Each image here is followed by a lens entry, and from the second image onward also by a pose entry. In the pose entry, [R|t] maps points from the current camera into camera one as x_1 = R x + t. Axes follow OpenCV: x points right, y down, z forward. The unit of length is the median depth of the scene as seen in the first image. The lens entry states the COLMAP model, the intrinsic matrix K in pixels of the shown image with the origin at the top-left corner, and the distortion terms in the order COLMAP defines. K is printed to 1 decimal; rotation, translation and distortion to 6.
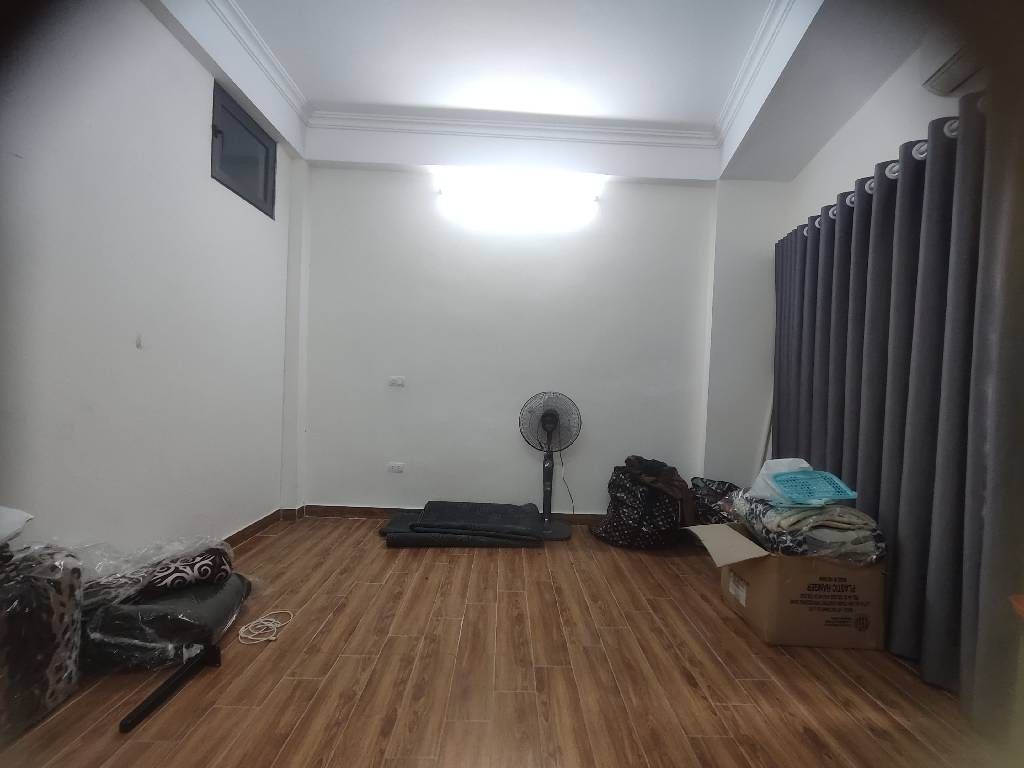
lens RADIAL K [[461.2, 0, 516.3], [0, 461.2, 393.4], [0, 0, 1]] dist [-0.002747, 0.000951]
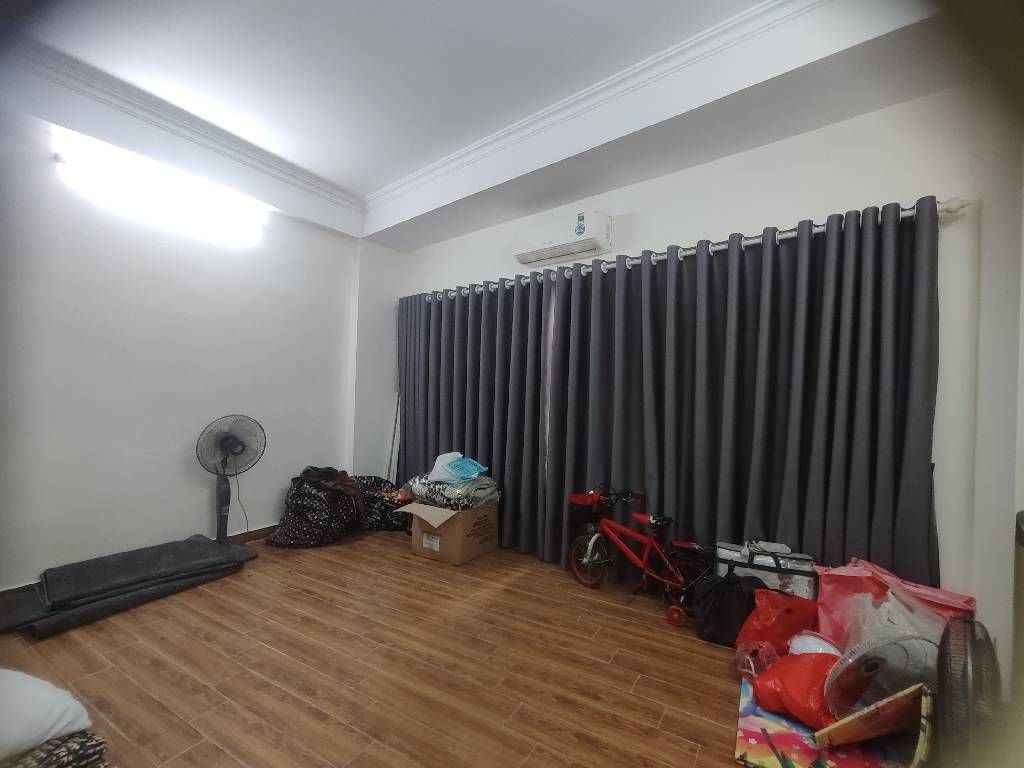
lens RADIAL K [[461.2, 0, 516.3], [0, 461.2, 393.4], [0, 0, 1]] dist [-0.002747, 0.000951]
pose [[0.533344, -0.019792, 0.845667, -0.684994], [0.005124, 0.999783, 0.020167, -0.104932], [-0.845883, -0.006423, 0.533330, -0.063952]]
